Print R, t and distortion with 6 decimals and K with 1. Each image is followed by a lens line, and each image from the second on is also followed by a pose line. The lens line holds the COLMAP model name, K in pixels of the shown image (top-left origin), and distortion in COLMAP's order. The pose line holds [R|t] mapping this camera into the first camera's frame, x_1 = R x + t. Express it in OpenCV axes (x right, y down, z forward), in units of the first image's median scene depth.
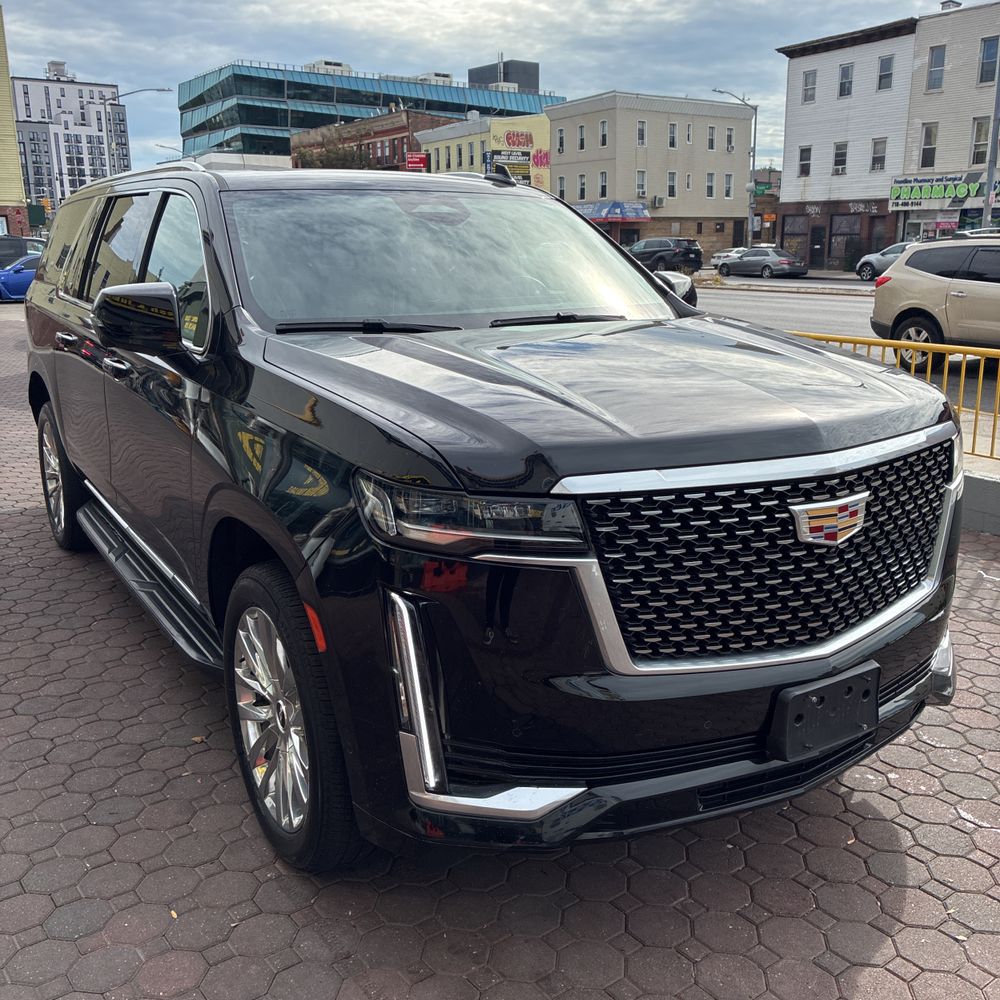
lens RADIAL K [[1037.7, 0, 503.8], [0, 1037.7, 505.5], [0, 0, 1]] dist [0.022588, 0.000000]
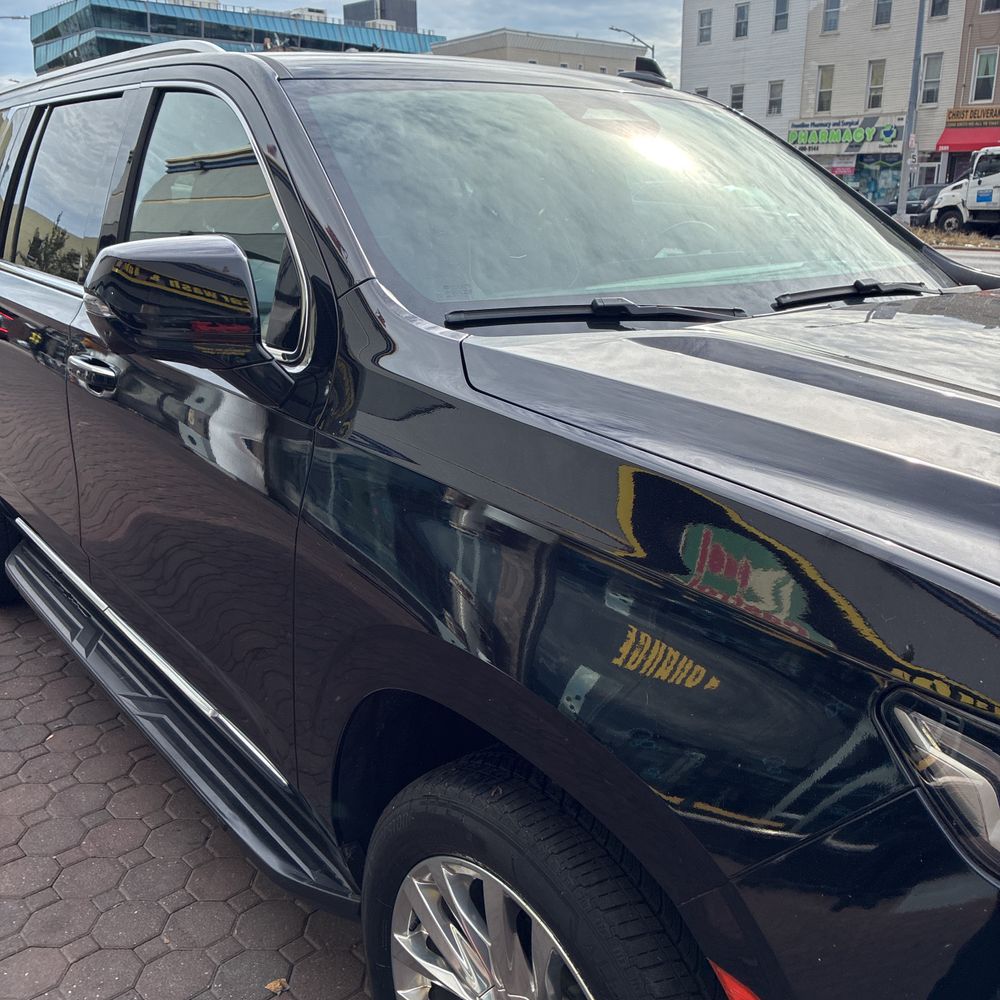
lens RADIAL K [[1037.7, 0, 495.5], [0, 1037.7, 499.2], [0, 0, 1]] dist [0.022588, 0.000000]
pose [[0.994358, -0.029902, 0.101772, -0.107277], [0.025547, 0.998712, 0.043826, -0.041987], [-0.102951, -0.040979, 0.993842, 0.190114]]
